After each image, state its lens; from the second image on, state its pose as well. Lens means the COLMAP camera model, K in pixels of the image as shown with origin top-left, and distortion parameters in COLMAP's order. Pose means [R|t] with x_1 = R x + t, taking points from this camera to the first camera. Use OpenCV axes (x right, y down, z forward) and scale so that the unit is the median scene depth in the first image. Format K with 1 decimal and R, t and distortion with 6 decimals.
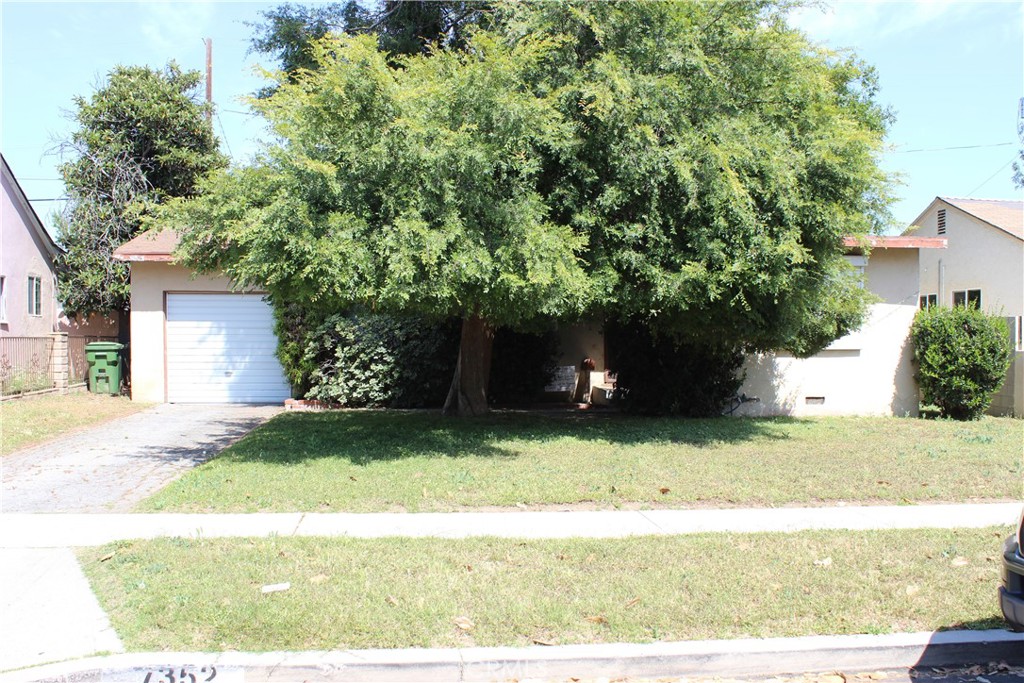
lens RADIAL K [[997.7, 0, 506.4], [0, 997.7, 339.9], [0, 0, 1]] dist [-0.054997, 0.000746]
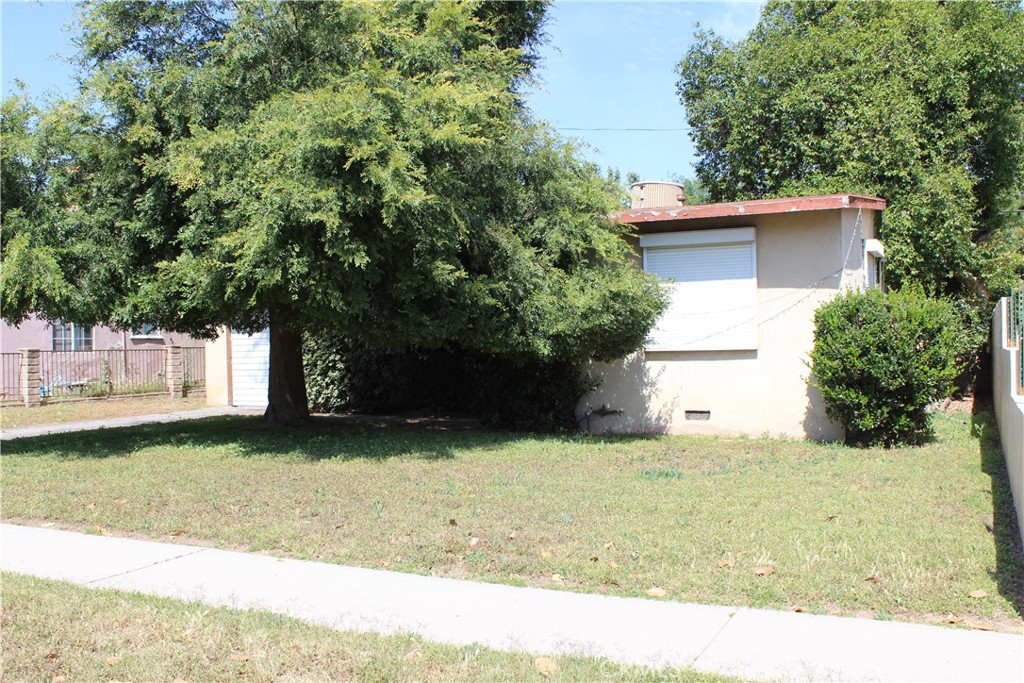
lens RADIAL K [[997.7, 0, 506.4], [0, 997.7, 339.9], [0, 0, 1]] dist [-0.054997, 0.000746]
pose [[0.836584, -0.021092, -0.547432, 0.582964], [0.018376, 0.999777, -0.010438, 0.006275], [0.547530, -0.001327, 0.836785, 0.237518]]
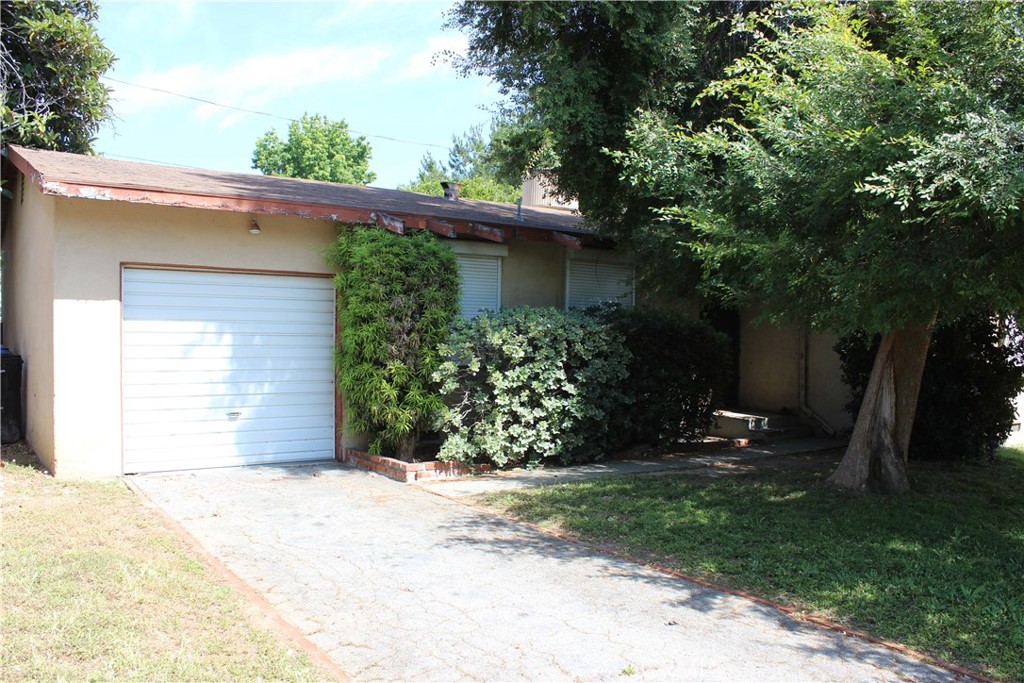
lens RADIAL K [[860.2, 0, 508.2], [0, 860.2, 342.3], [0, 0, 1]] dist [-0.158593, 0.152234]
pose [[0.860346, 0.006575, 0.509668, -0.424996], [-0.012946, 0.999876, 0.008953, -0.014474], [-0.509546, -0.014301, 0.860324, 0.554018]]
